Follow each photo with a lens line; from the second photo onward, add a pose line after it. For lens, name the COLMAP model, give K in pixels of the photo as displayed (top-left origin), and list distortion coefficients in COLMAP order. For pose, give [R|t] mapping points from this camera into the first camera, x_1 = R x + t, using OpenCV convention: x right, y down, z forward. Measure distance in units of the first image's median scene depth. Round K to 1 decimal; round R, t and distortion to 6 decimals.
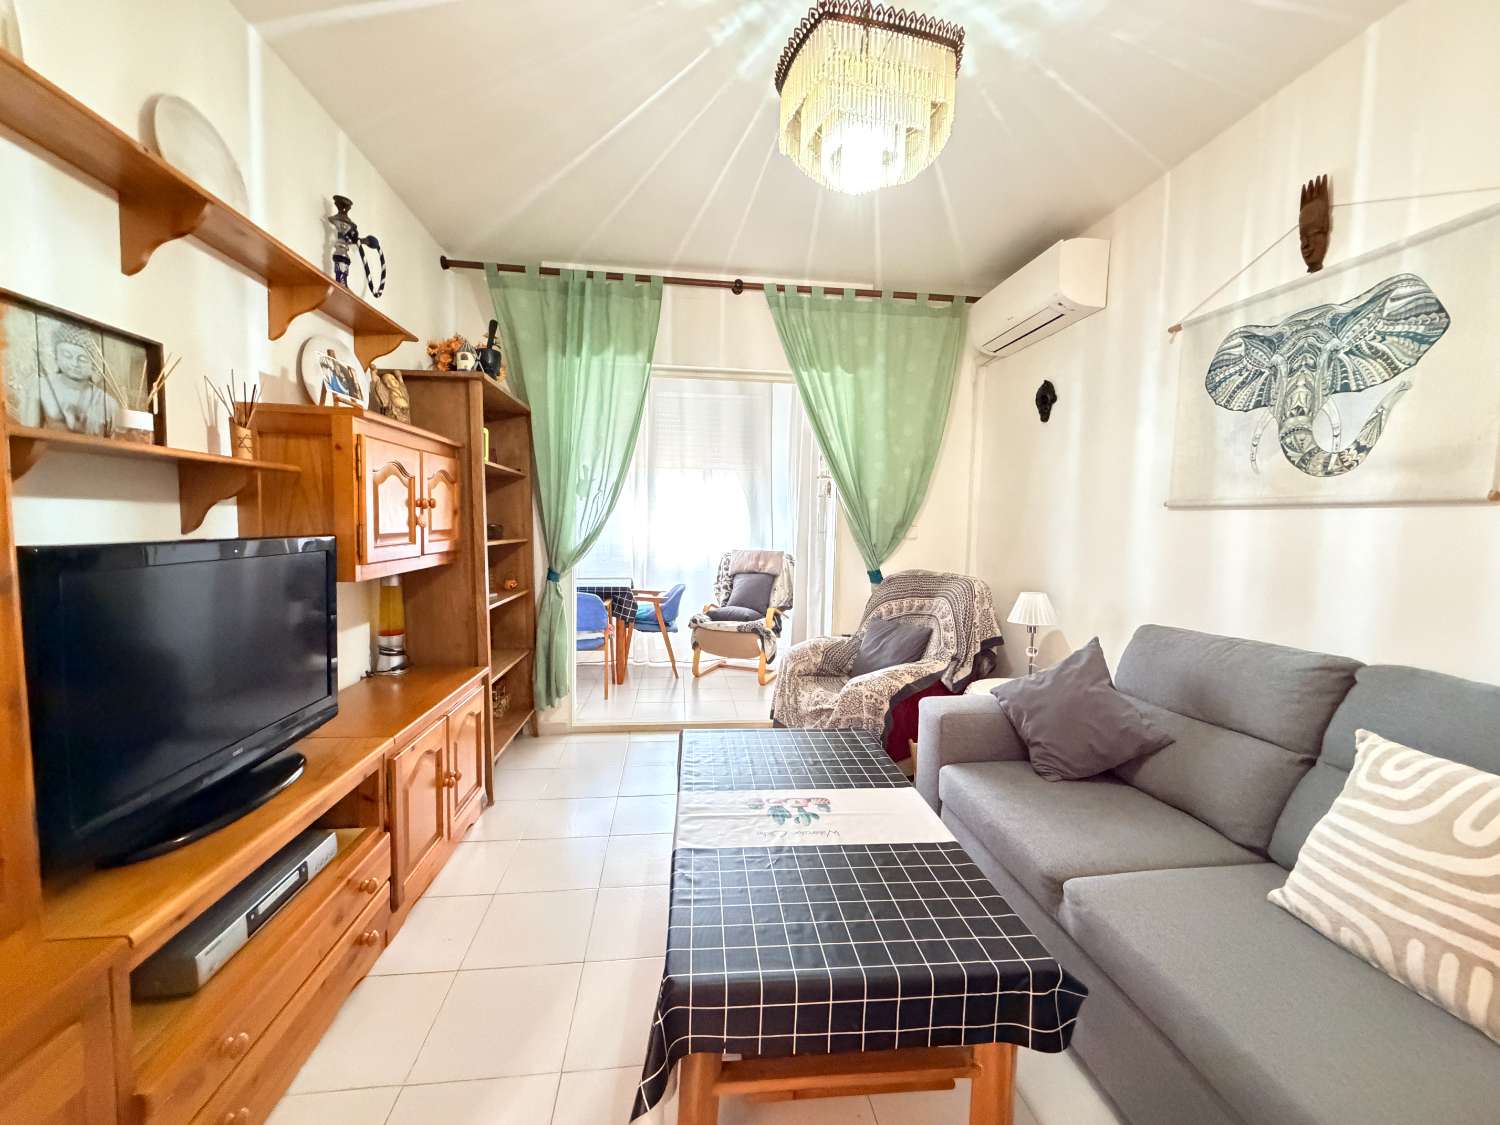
lens RADIAL K [[593.7, 0, 745.8], [0, 593.7, 562.9], [0, 0, 1]] dist [0.003491, -0.000595]
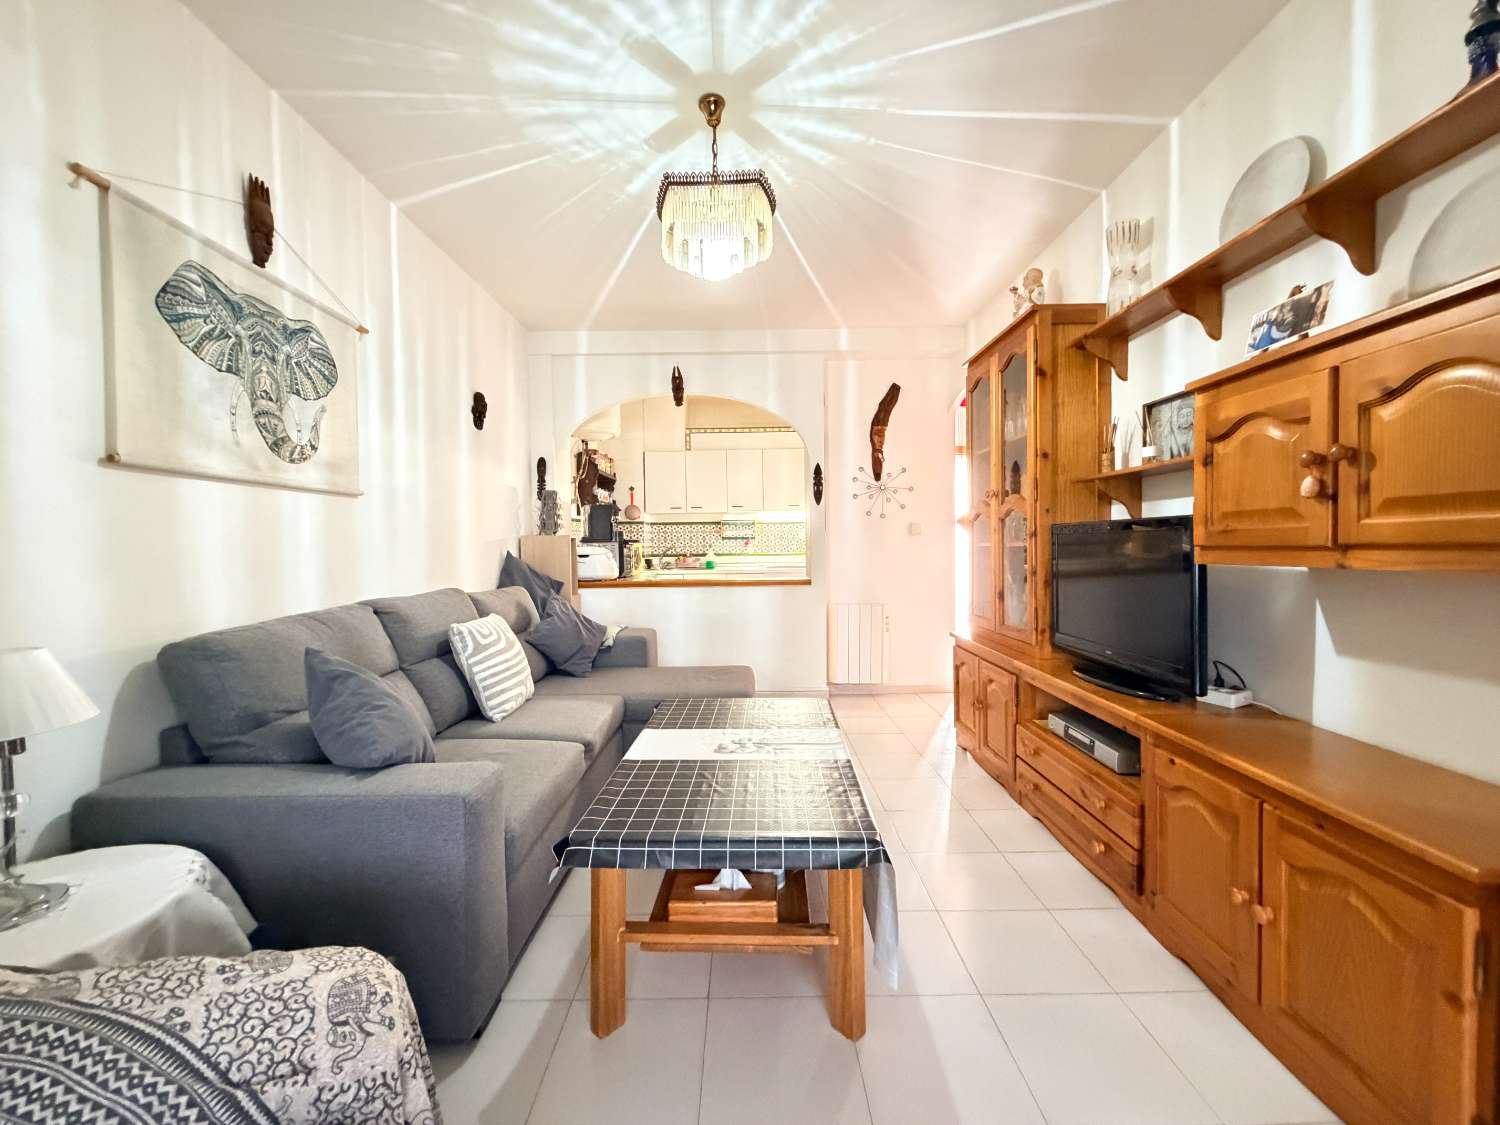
lens RADIAL K [[593.7, 0, 747.6], [0, 593.7, 558.3], [0, 0, 1]] dist [0.003491, -0.000595]
pose [[-0.993303, -0.010516, 0.115059, -0.046961], [0.000769, 0.995225, 0.097601, -0.071187], [-0.115536, 0.097036, -0.988552, 2.021141]]
